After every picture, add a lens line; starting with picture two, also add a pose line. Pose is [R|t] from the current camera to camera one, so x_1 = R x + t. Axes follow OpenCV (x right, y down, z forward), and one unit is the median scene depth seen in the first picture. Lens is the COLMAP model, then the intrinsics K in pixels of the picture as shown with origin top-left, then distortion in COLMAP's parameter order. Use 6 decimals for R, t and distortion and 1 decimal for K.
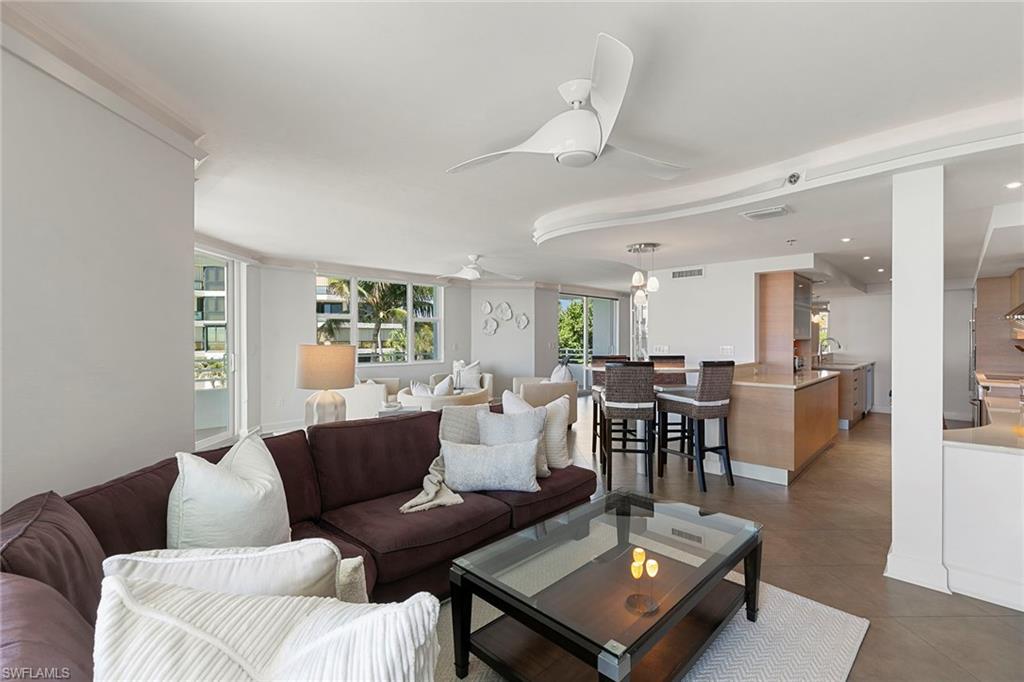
lens RADIAL K [[445.7, 0, 511.8], [0, 445.7, 337.0], [0, 0, 1]] dist [-0.003813, -0.000583]
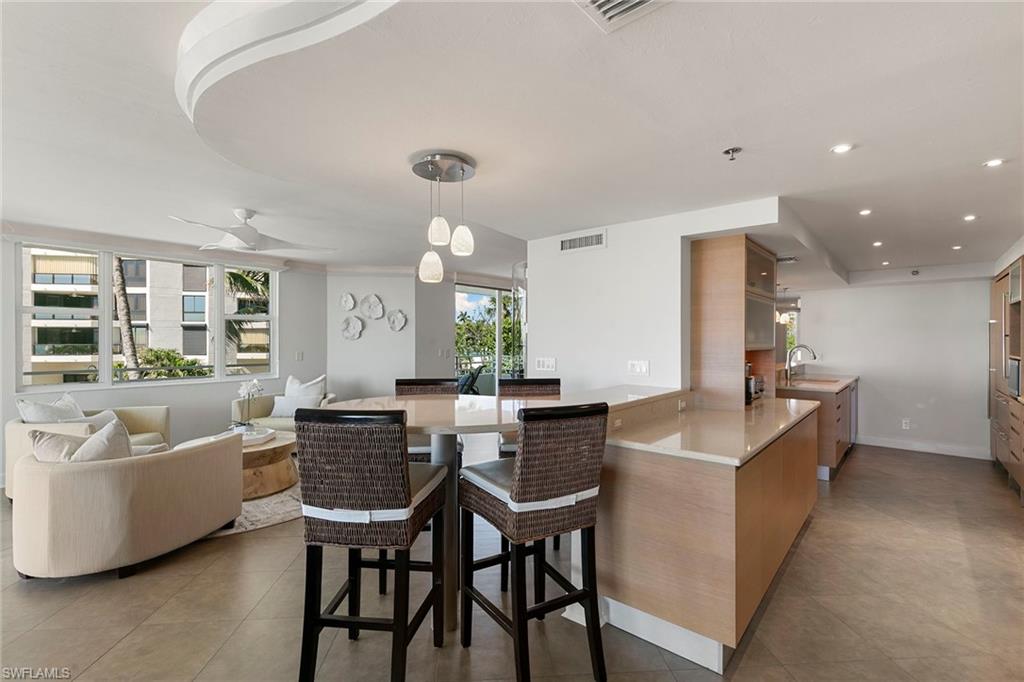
lens RADIAL K [[459.4, 0, 512.9], [0, 459.4, 338.2], [0, 0, 1]] dist [0.006300, -0.000532]
pose [[0.997675, 0.001739, 0.068124, 0.260337], [-0.001549, 0.999995, -0.002841, -0.007669], [-0.068128, 0.002729, 0.997673, 0.378122]]
